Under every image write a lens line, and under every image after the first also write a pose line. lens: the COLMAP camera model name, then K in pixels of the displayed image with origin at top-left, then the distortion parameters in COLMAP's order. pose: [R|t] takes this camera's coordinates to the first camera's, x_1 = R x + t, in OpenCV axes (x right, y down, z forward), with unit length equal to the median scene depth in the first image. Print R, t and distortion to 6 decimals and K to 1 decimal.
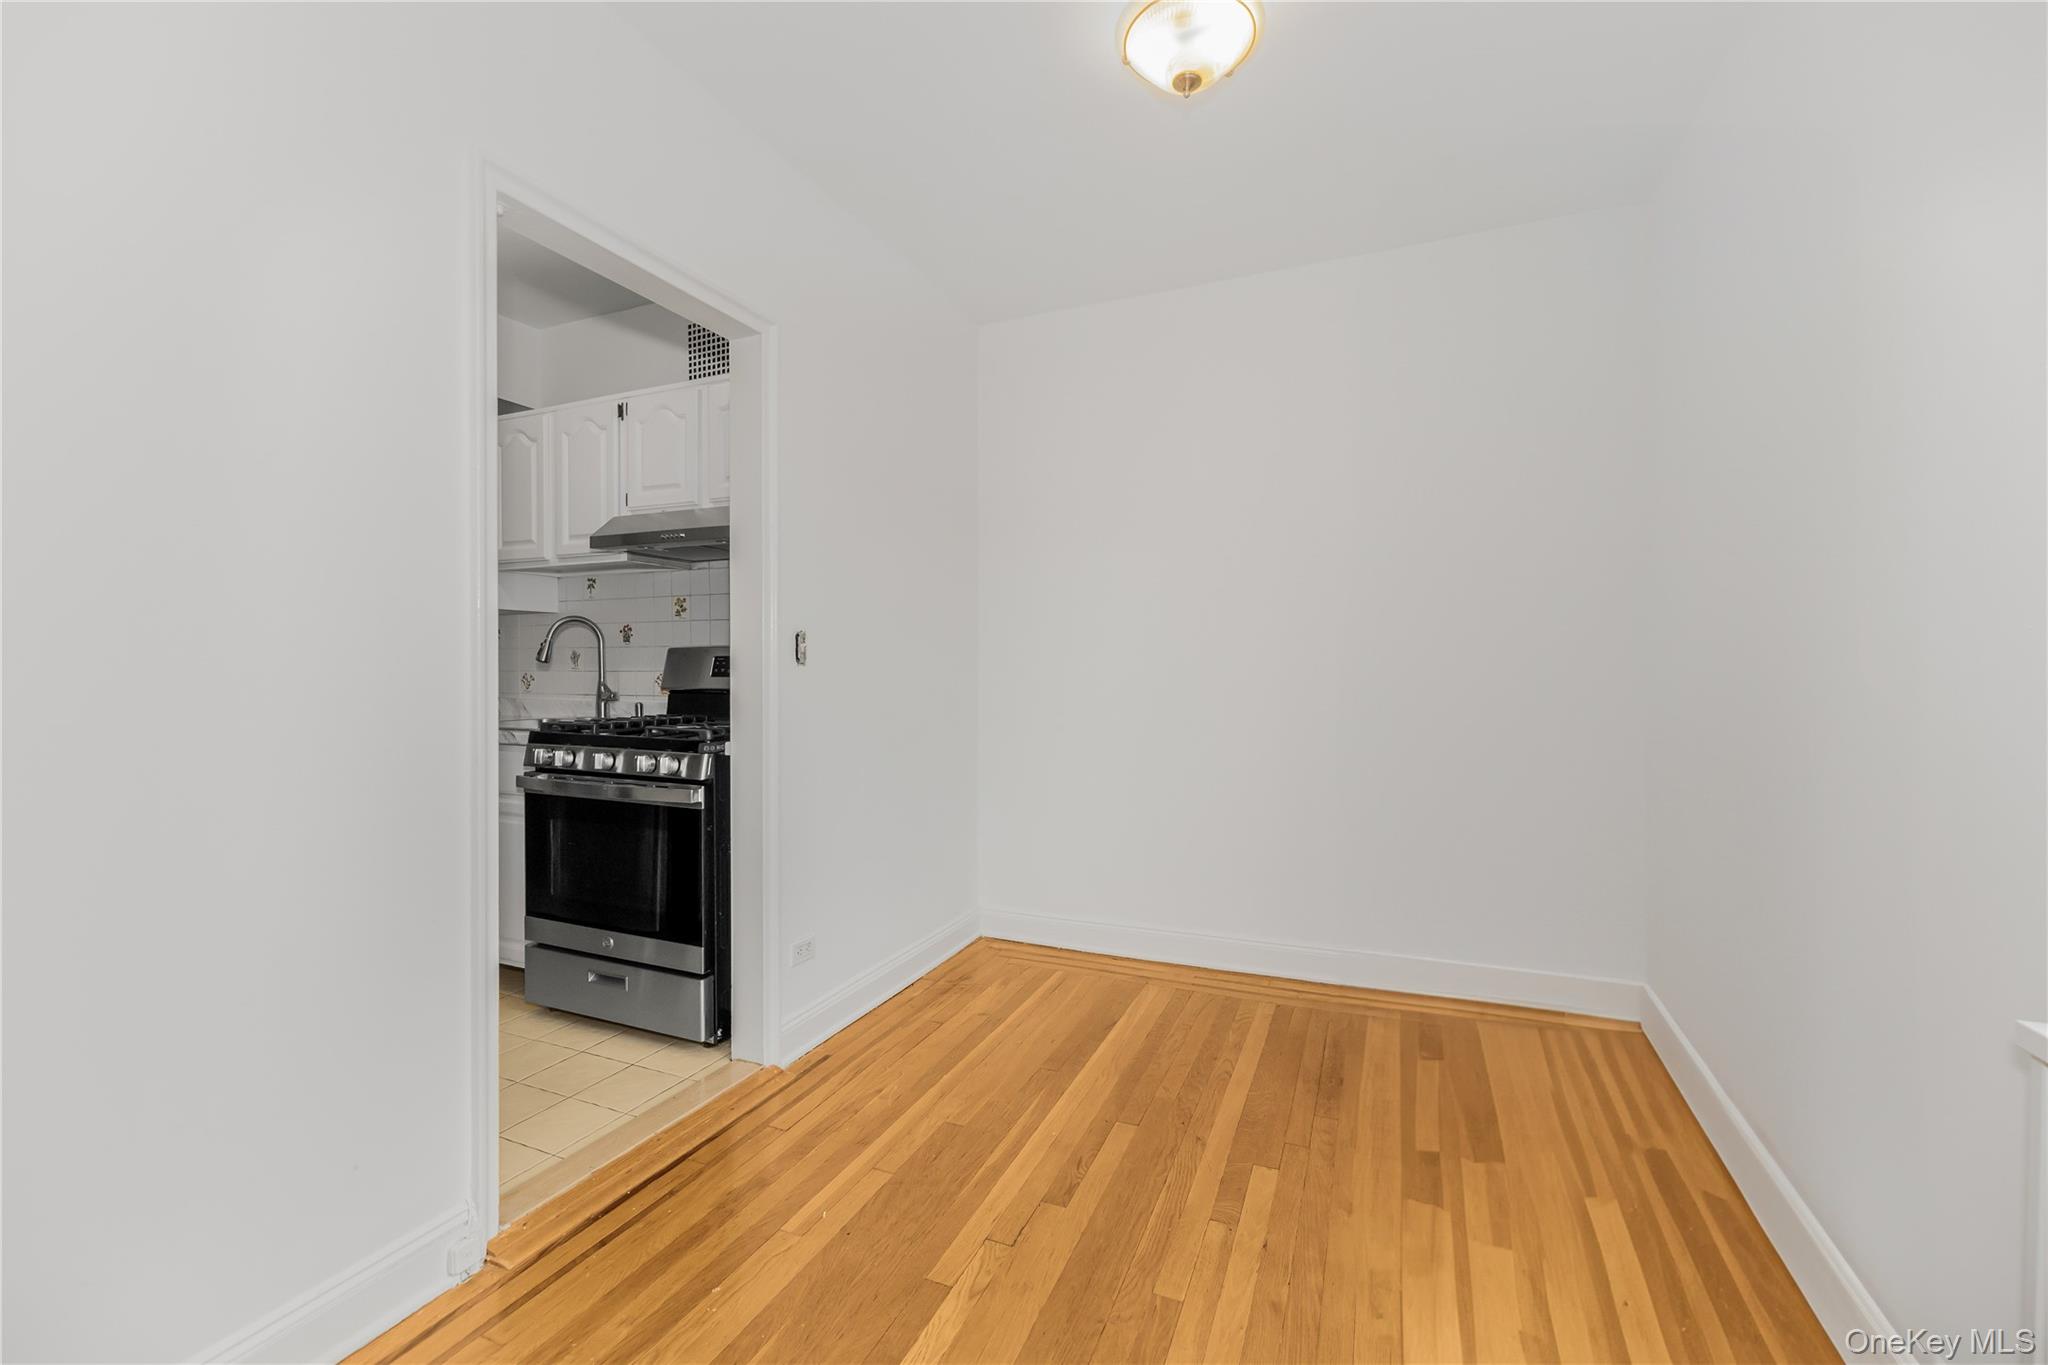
lens RADIAL K [[846.8, 0, 1015.8], [0, 846.8, 677.1], [0, 0, 1]] dist [0.000041, 0.000037]
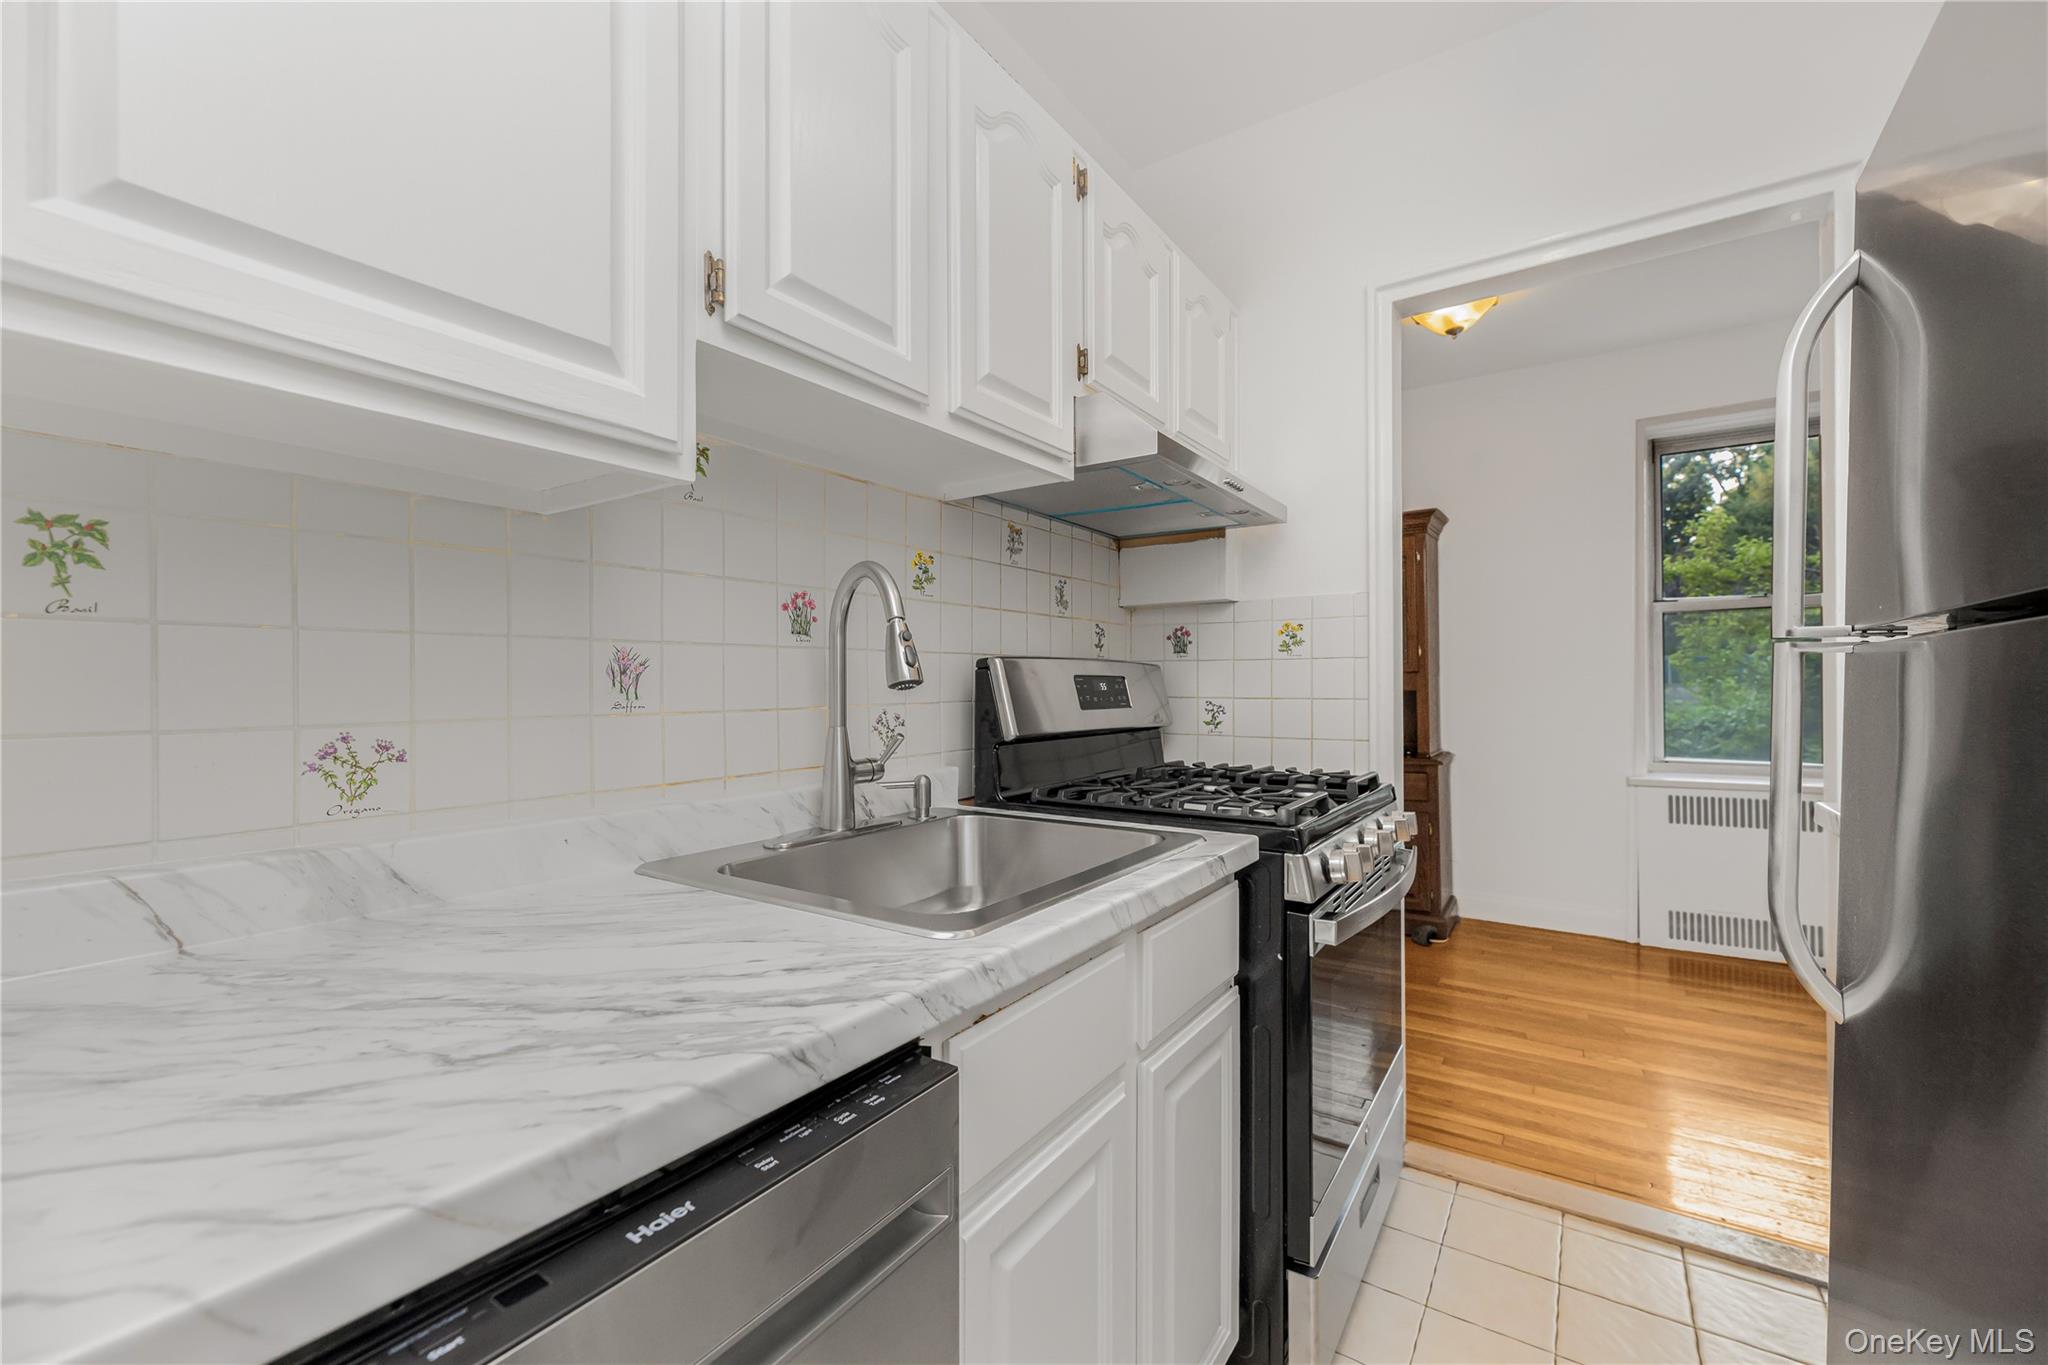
lens RADIAL K [[846.8, 0, 1015.8], [0, 846.8, 677.1], [0, 0, 1]] dist [0.000041, 0.000037]
pose [[0.183768, 0.000623, 0.982969, -1.198837], [0.012450, 0.999918, -0.002961, -0.027318], [-0.982891, 0.012782, 0.183746, 1.183754]]
